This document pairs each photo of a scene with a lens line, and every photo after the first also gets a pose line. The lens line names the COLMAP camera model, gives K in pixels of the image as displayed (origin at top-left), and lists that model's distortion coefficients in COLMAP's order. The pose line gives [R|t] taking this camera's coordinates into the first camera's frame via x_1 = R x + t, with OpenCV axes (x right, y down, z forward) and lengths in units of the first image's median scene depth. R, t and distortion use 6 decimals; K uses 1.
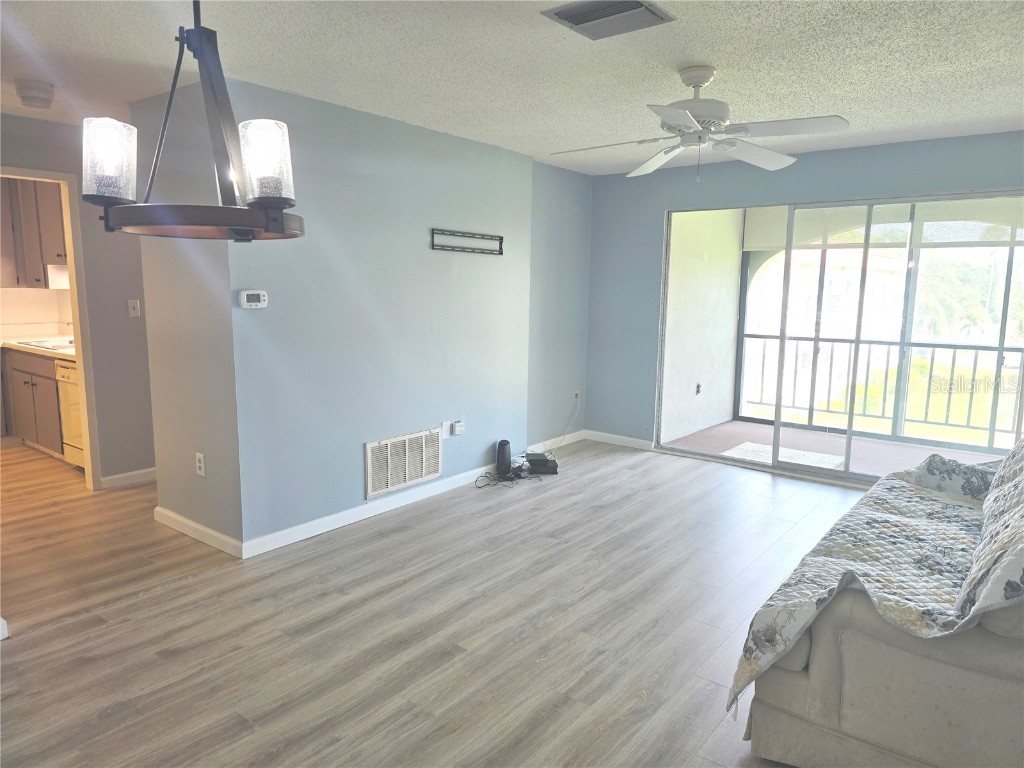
lens RADIAL K [[685.9, 0, 513.5], [0, 685.9, 385.4], [0, 0, 1]] dist [0.083896, -0.089011]
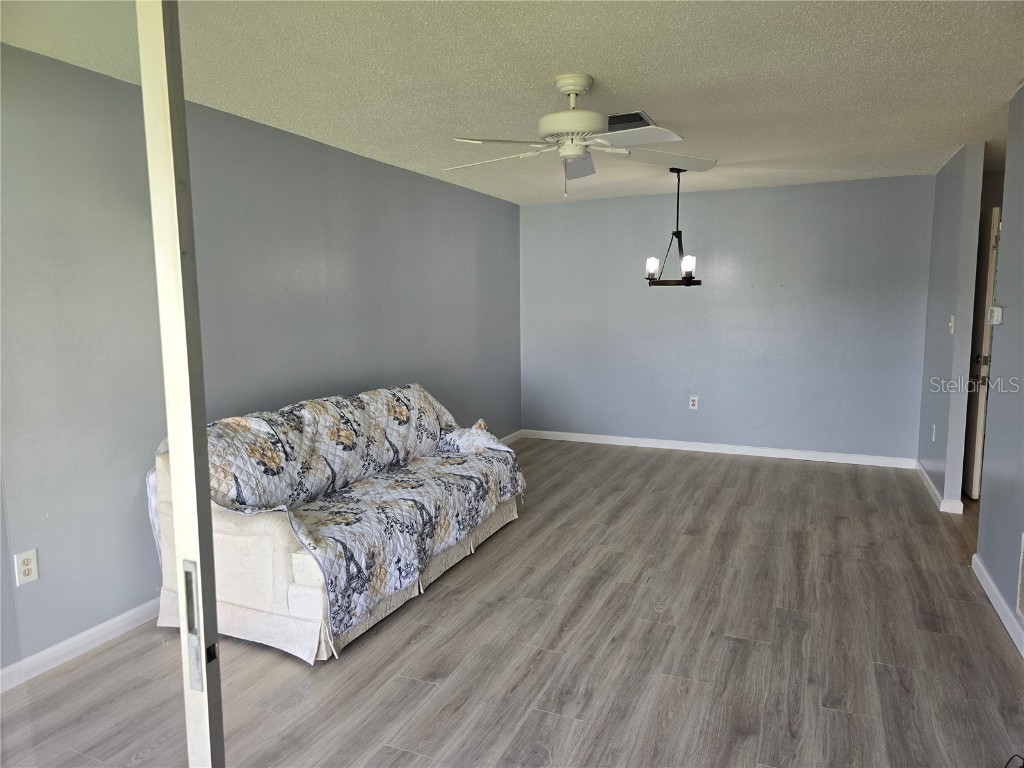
lens RADIAL K [[685.9, 0, 513.5], [0, 685.9, 385.4], [0, 0, 1]] dist [0.083896, -0.089011]
pose [[-0.967583, 0.031341, -0.250602, 0.540663], [-0.037129, 0.963837, 0.263894, -0.268319], [0.249810, 0.264644, -0.931428, 1.795485]]
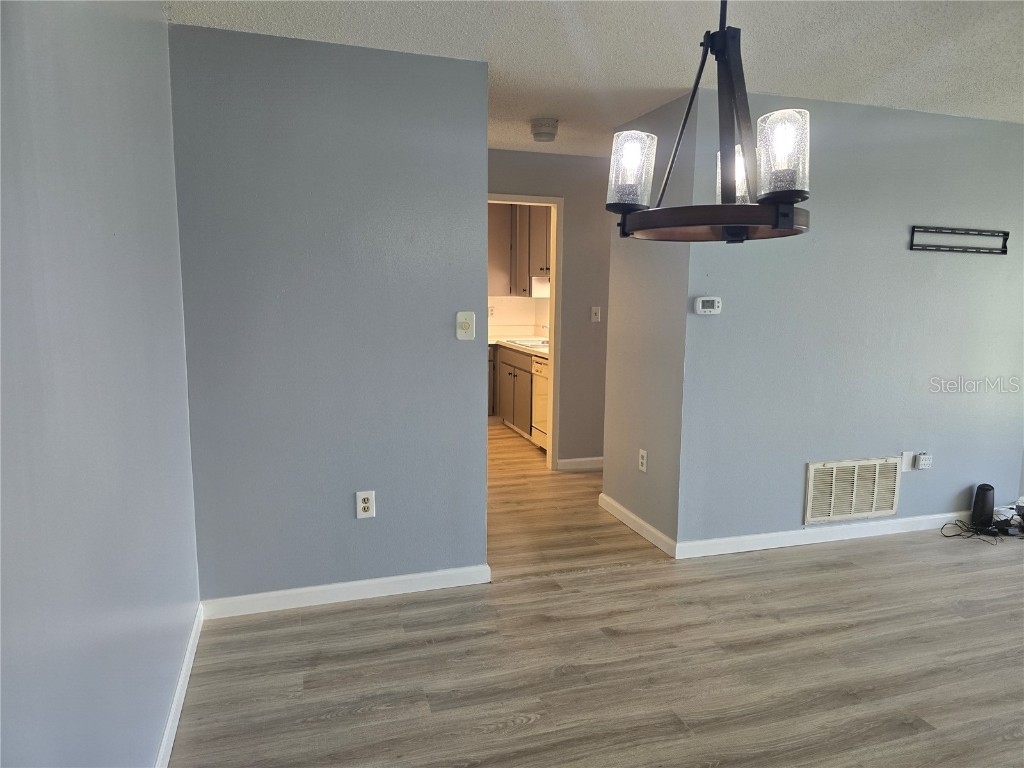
lens RADIAL K [[689.3, 0, 518.1], [0, 689.3, 383.0], [0, 0, 1]] dist [0.085849, -0.092499]
pose [[0.834162, 0.075449, -0.546334, -0.044567], [-0.086302, 0.996252, 0.005814, 0.006138], [0.544725, 0.042300, 0.837547, 0.006406]]
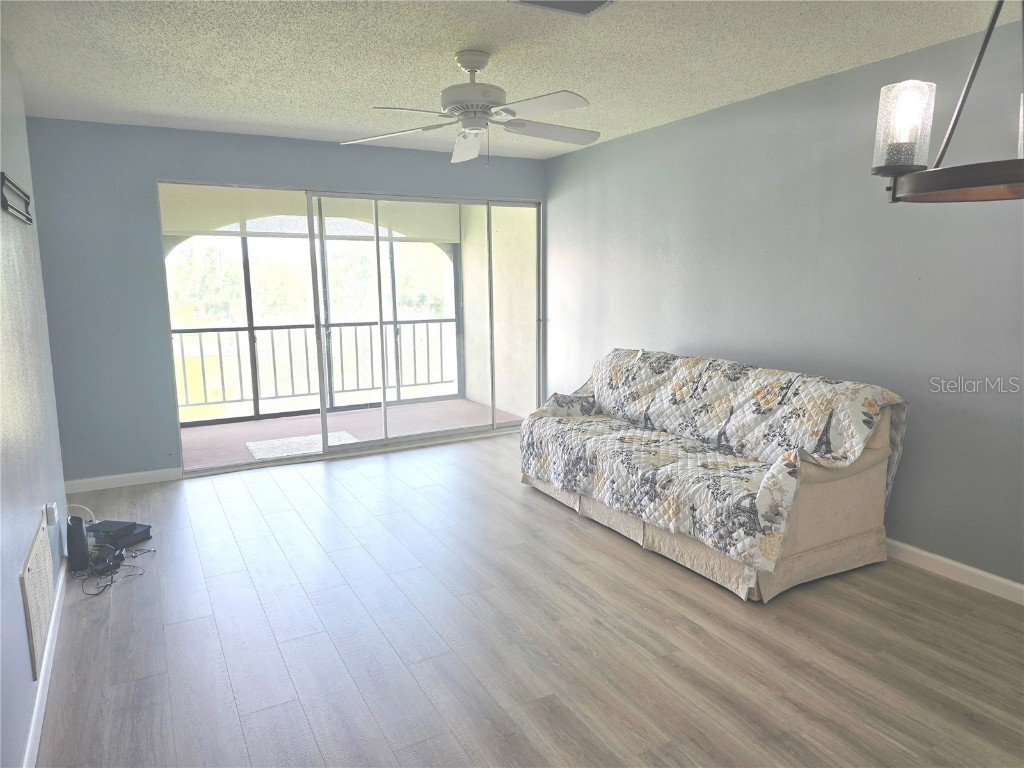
lens RADIAL K [[678.6, 0, 514.1], [0, 678.6, 381.8], [0, 0, 1]] dist [0.201053, -0.271522]
pose [[0.391324, -0.159251, 0.906369, -0.643710], [0.152165, 0.982553, 0.106940, -0.079996], [-0.907585, 0.096069, 0.408729, 0.517183]]
